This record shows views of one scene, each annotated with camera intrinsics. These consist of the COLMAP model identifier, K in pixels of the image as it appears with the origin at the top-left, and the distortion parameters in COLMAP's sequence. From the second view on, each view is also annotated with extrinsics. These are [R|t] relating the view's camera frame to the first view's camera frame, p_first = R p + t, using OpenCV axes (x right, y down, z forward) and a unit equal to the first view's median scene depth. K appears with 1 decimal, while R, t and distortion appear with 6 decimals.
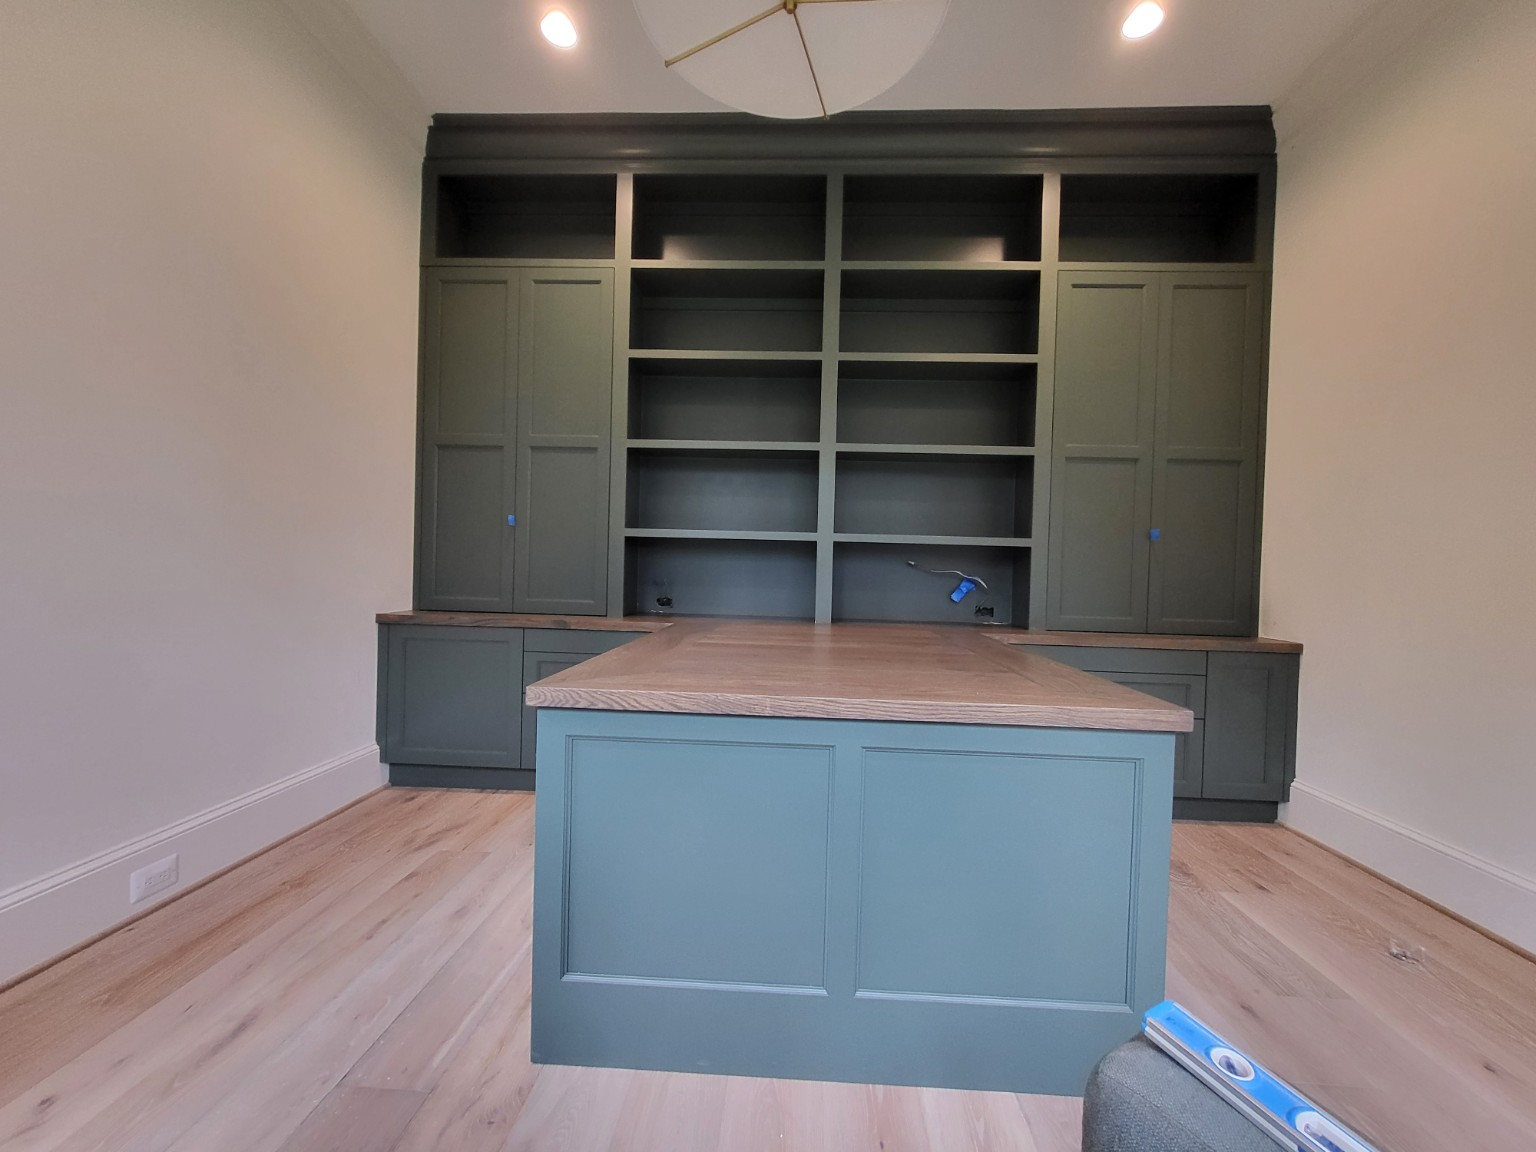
lens RADIAL K [[619.2, 0, 768.5], [0, 619.2, 572.9], [0, 0, 1]] dist [0.003001, 0.000326]
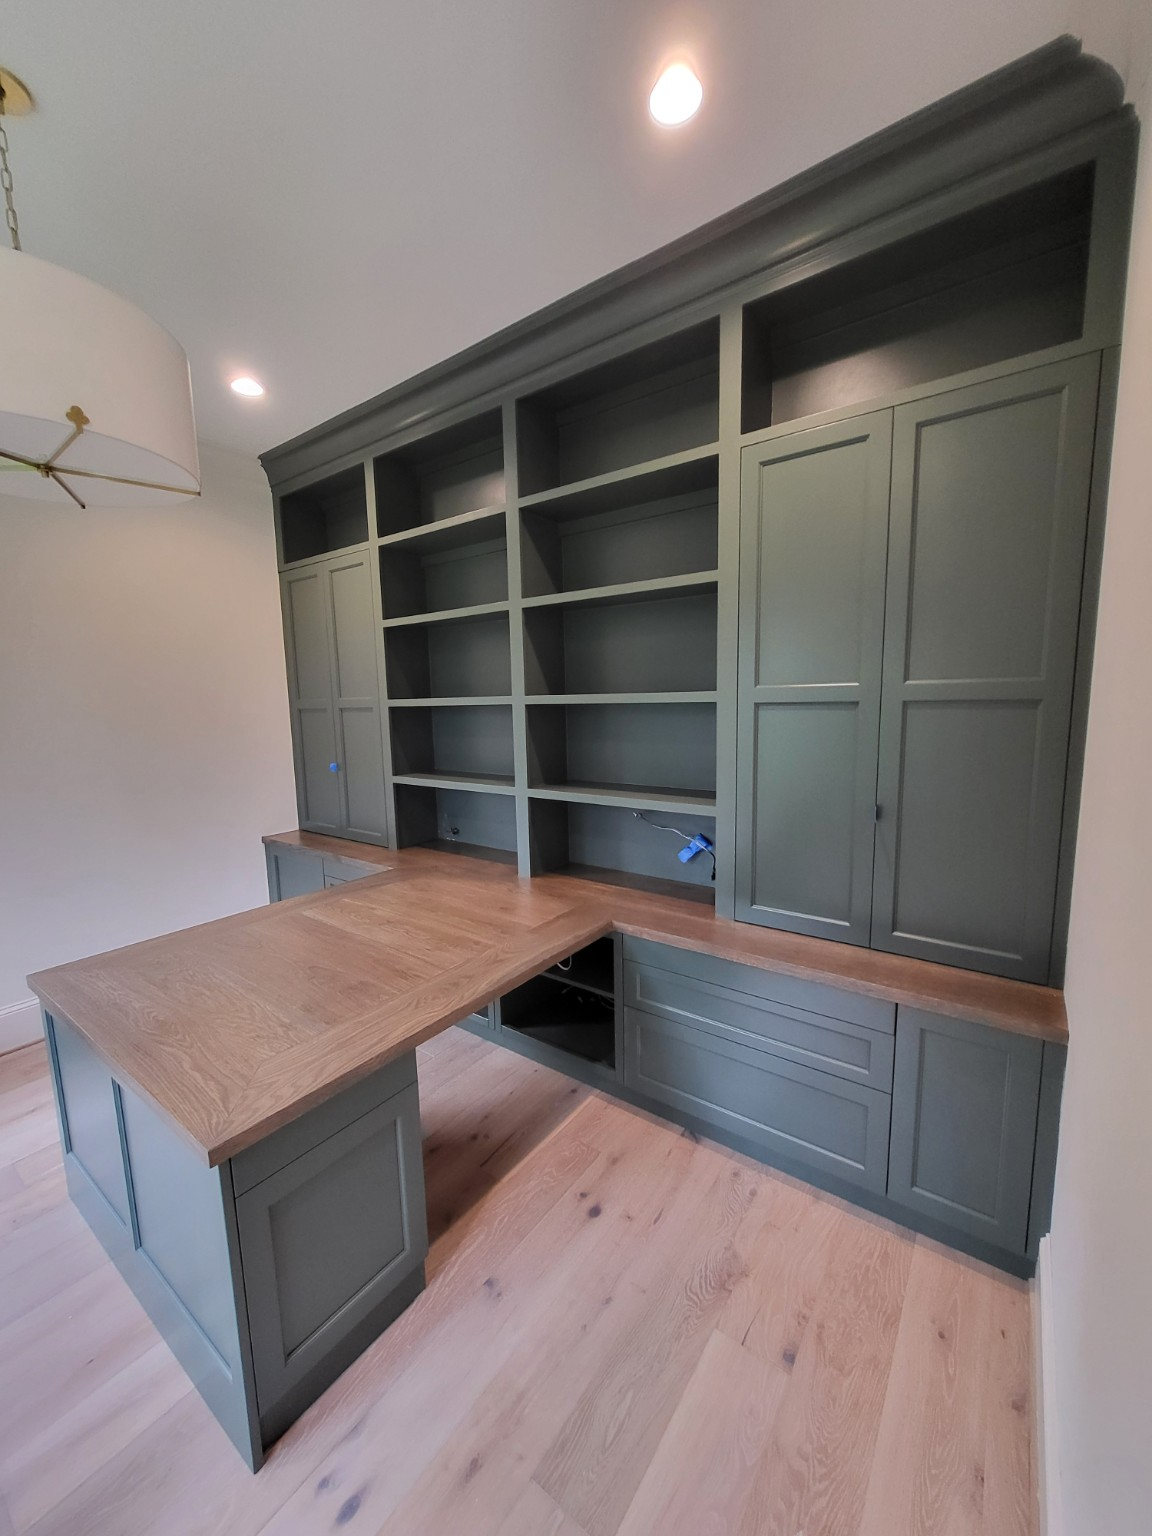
lens RADIAL K [[601.3, 0, 577.7], [0, 601.3, 775.8], [0, 0, 1]] dist [-0.000160, -0.000446]
pose [[0.830869, 0.027017, -0.555812, 0.702470], [0.036348, 0.994053, 0.102655, -0.180099], [0.555280, -0.105495, 0.824946, 0.262301]]
